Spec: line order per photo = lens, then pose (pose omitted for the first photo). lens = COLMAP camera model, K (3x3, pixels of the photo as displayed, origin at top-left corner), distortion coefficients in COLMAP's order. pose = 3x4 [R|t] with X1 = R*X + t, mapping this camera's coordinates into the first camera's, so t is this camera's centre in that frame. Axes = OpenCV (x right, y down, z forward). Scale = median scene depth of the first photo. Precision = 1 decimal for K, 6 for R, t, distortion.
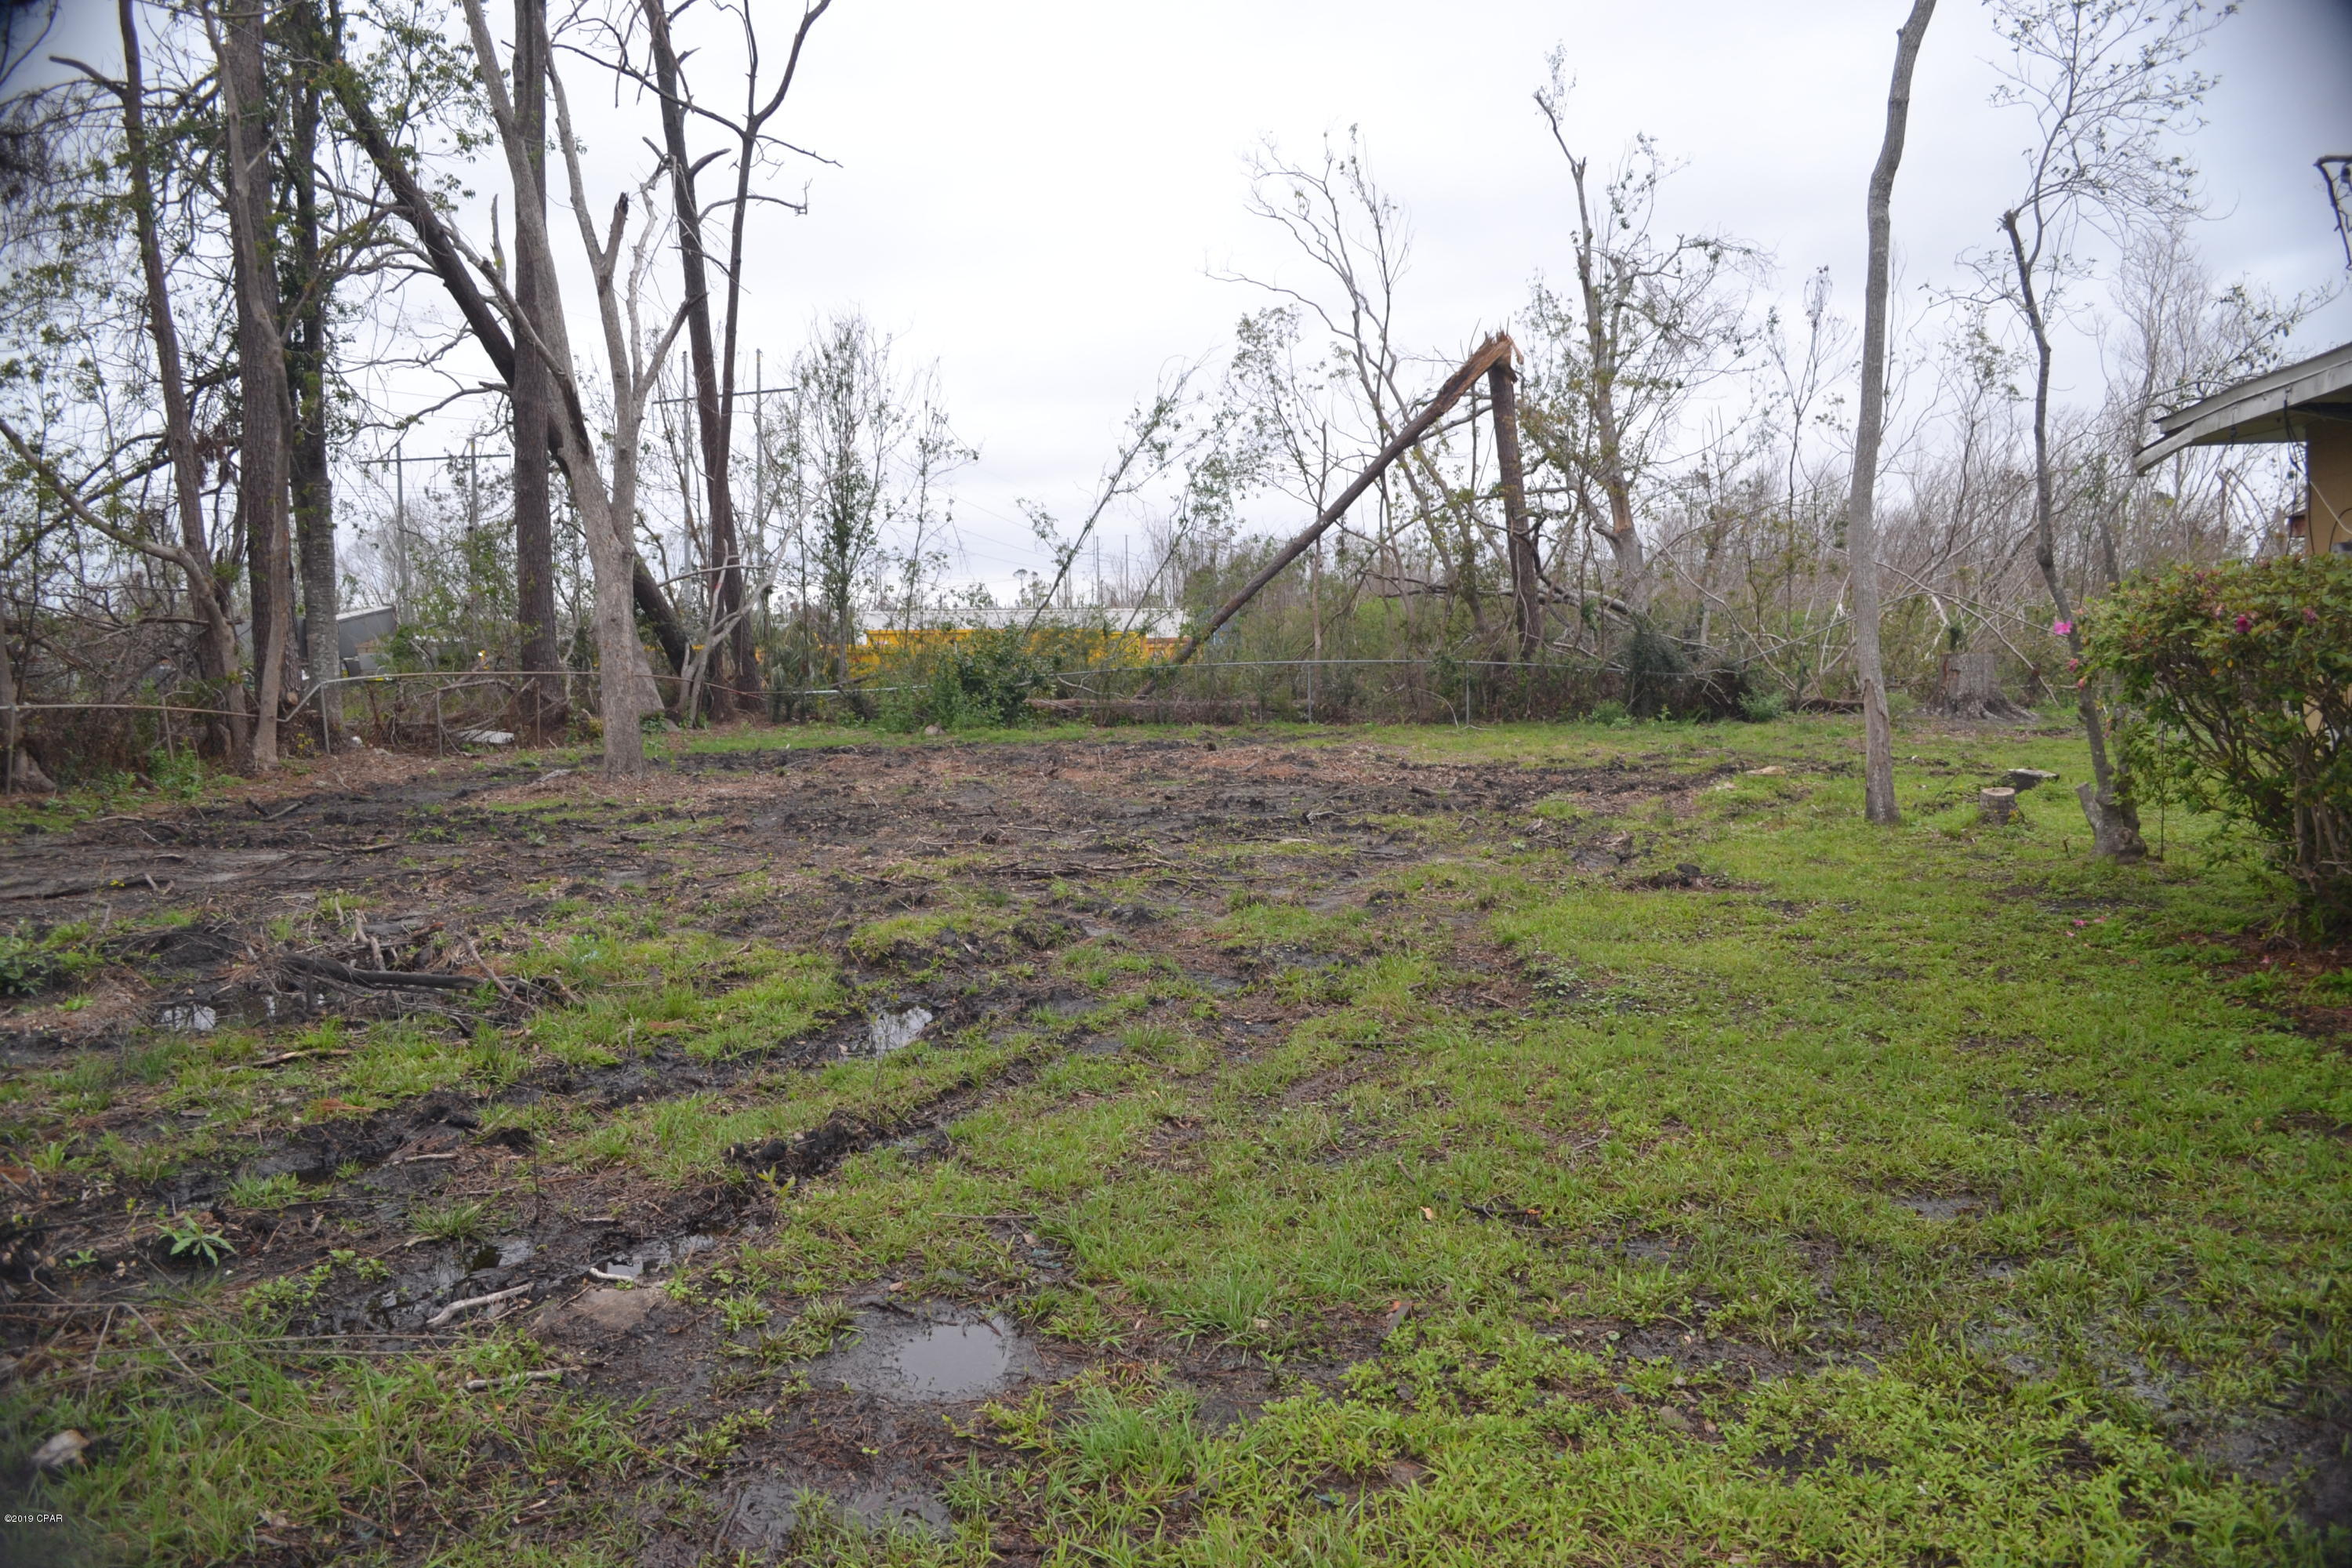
lens RADIAL K [[1879.2, 0, 1177.7], [0, 1879.2, 785.6], [0, 0, 1]] dist [-0.087791, 0.020269]
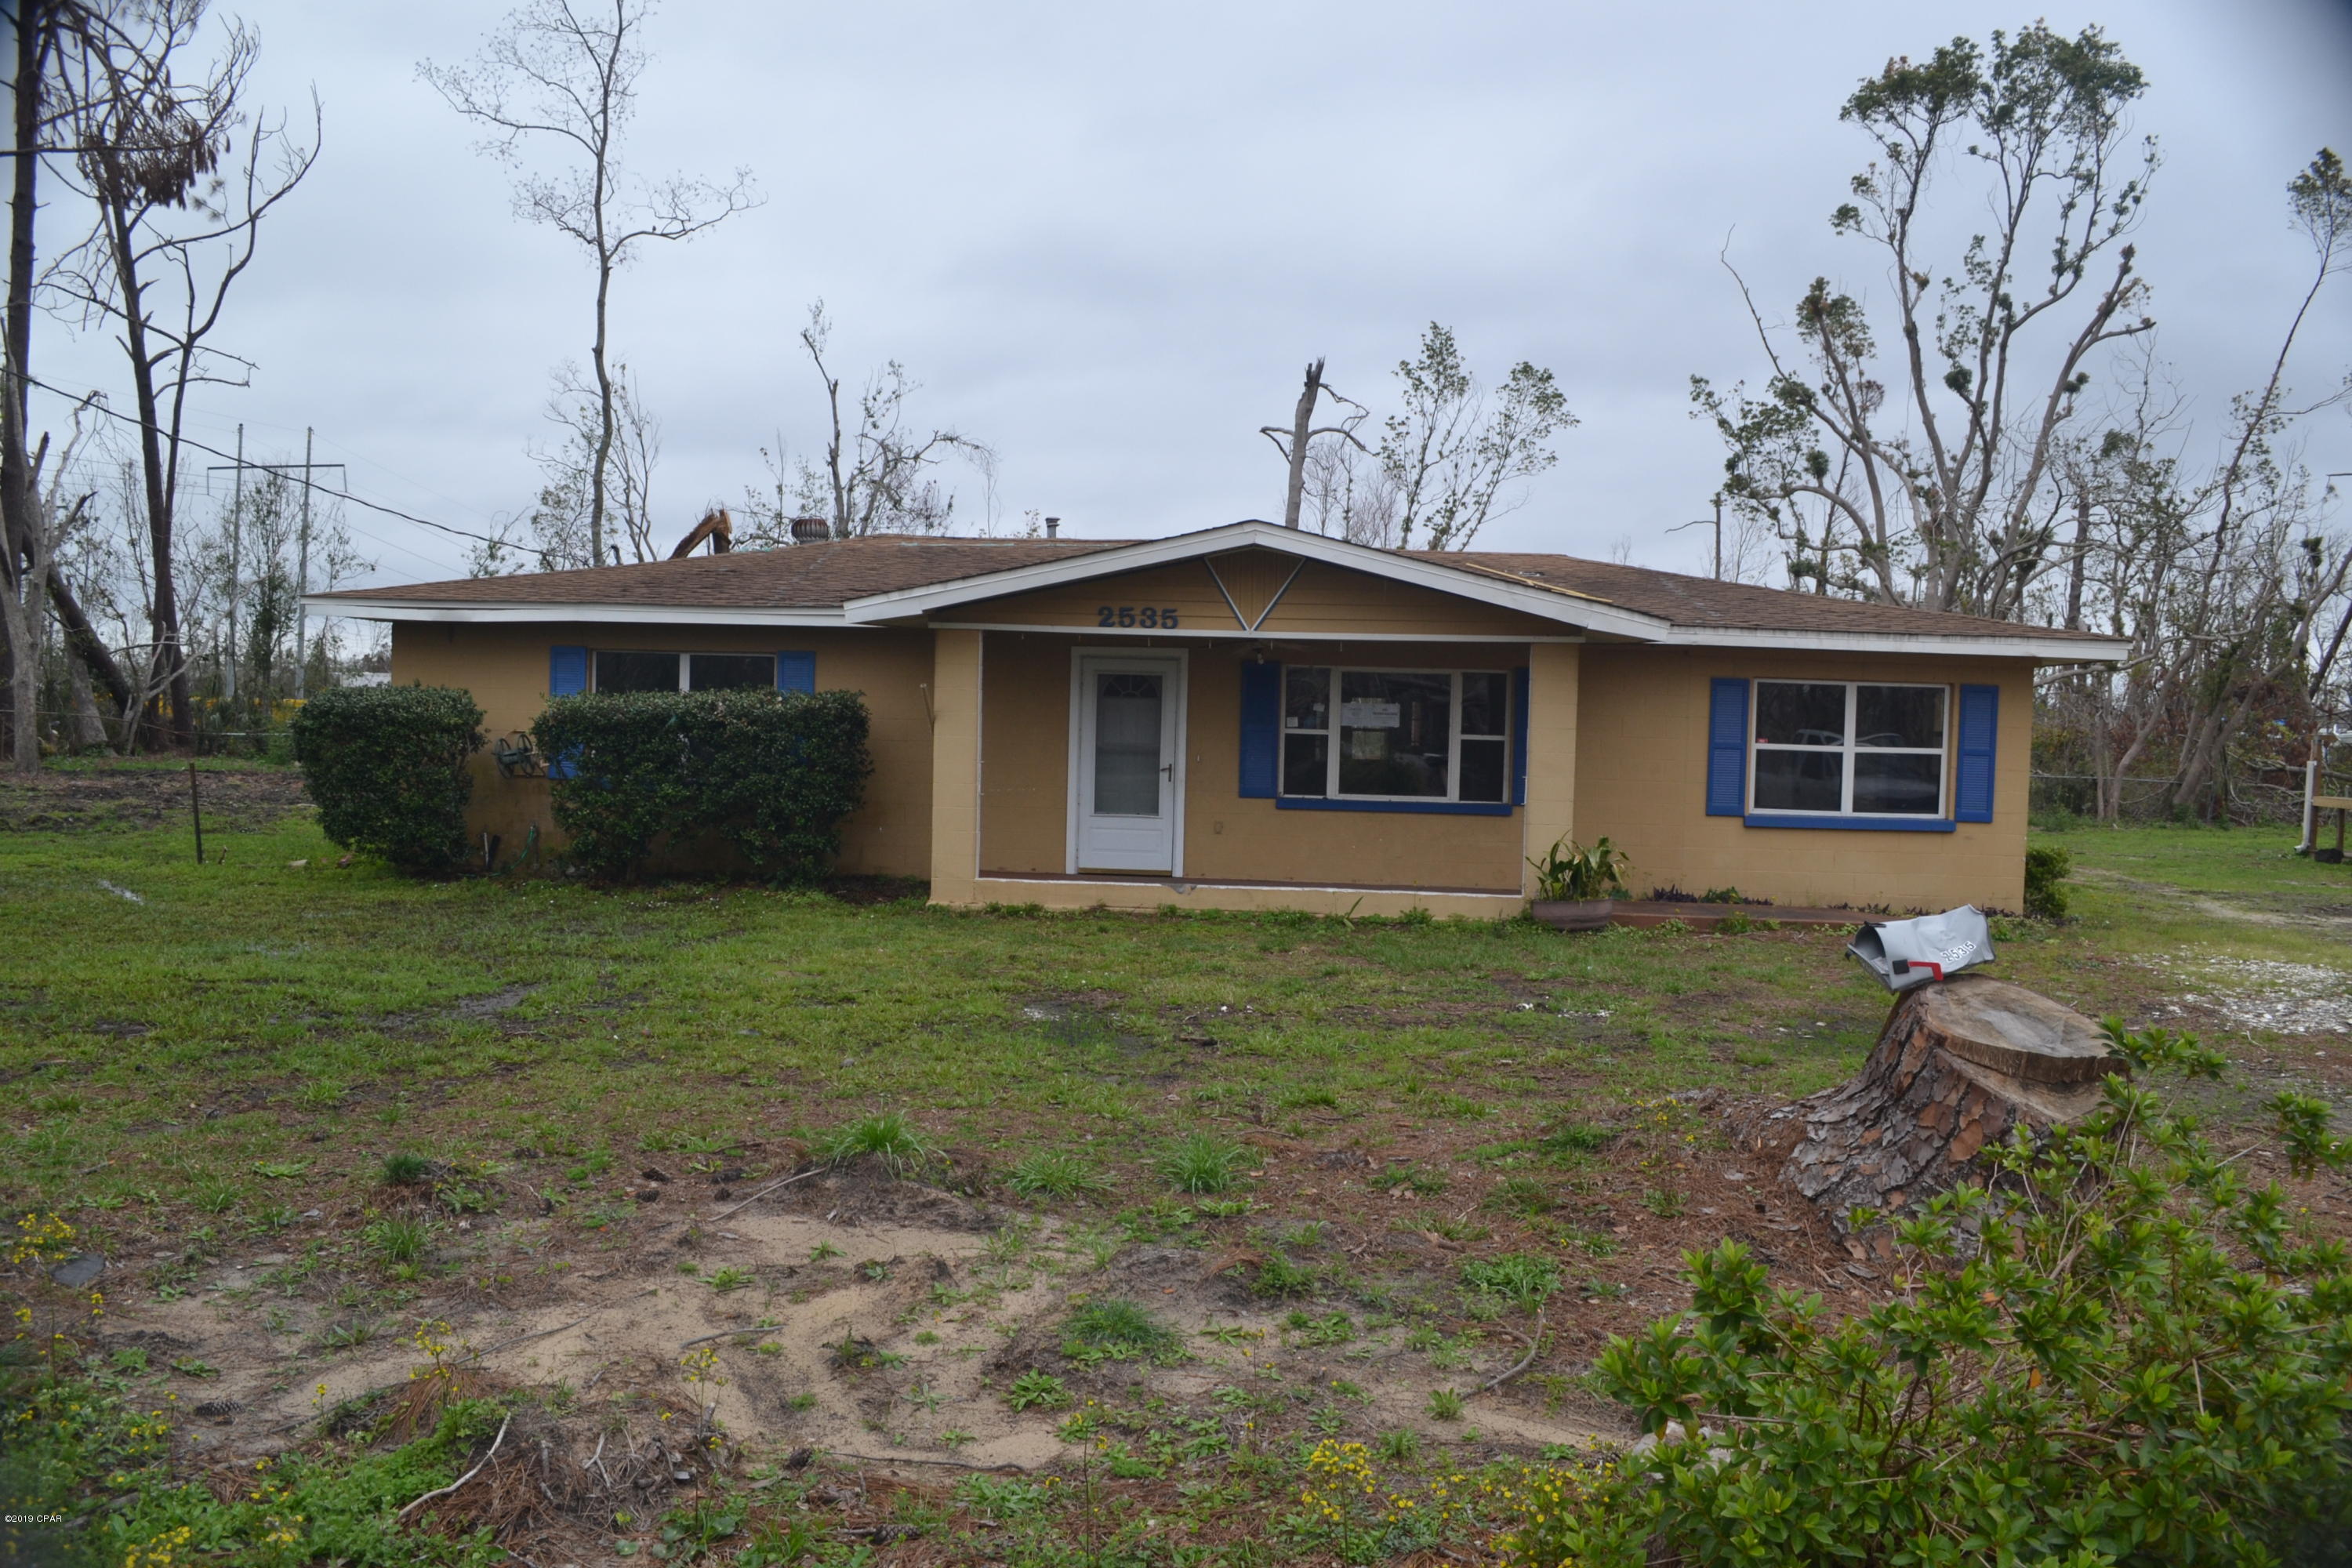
lens RADIAL K [[1879.2, 0, 1169.1], [0, 1879.2, 785.0], [0, 0, 1]] dist [-0.087791, 0.020269]
pose [[0.981490, 0.041608, 0.186937, 1.204438], [-0.034024, 0.998469, -0.043602, 0.120529], [-0.188465, 0.036434, 0.981404, -2.386579]]
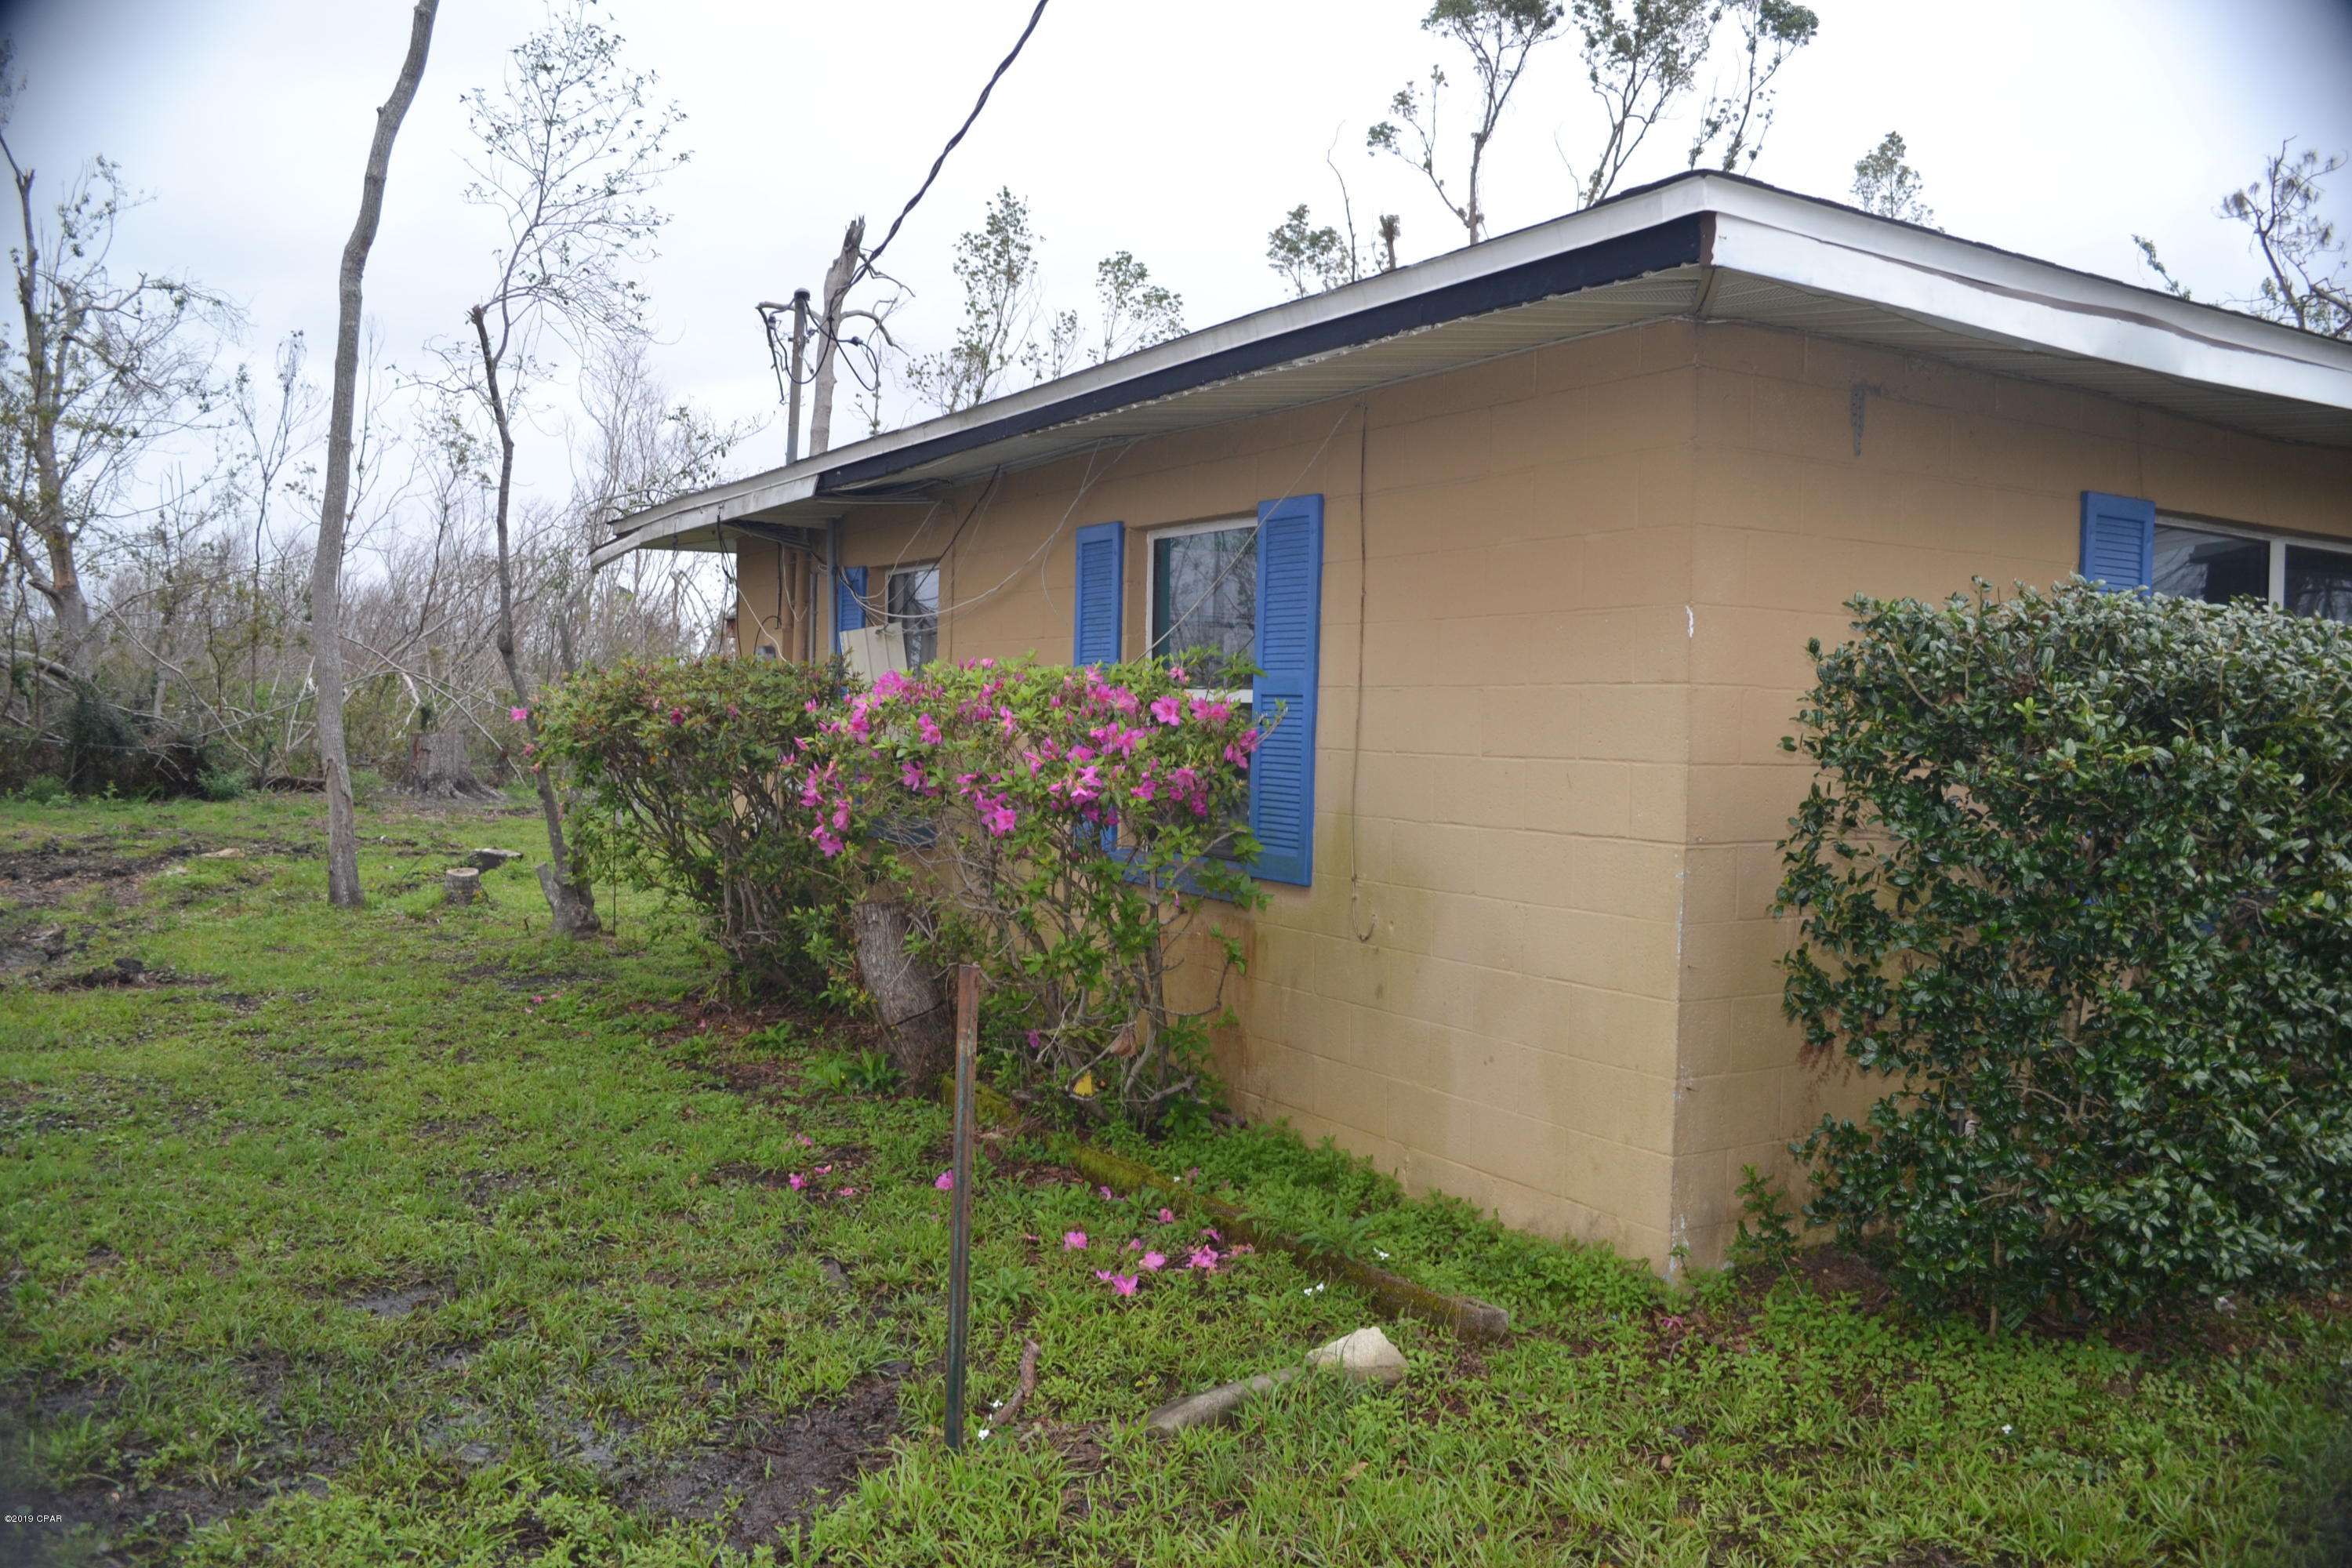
lens RADIAL K [[1879.2, 0, 1184.3], [0, 1879.2, 783.1], [0, 0, 1]] dist [-0.087791, 0.020269]
pose [[0.707799, 0.012520, 0.706303, 0.007484], [0.018297, 0.999183, -0.036047, -0.002228], [-0.706177, 0.038437, 0.706992, 0.000901]]
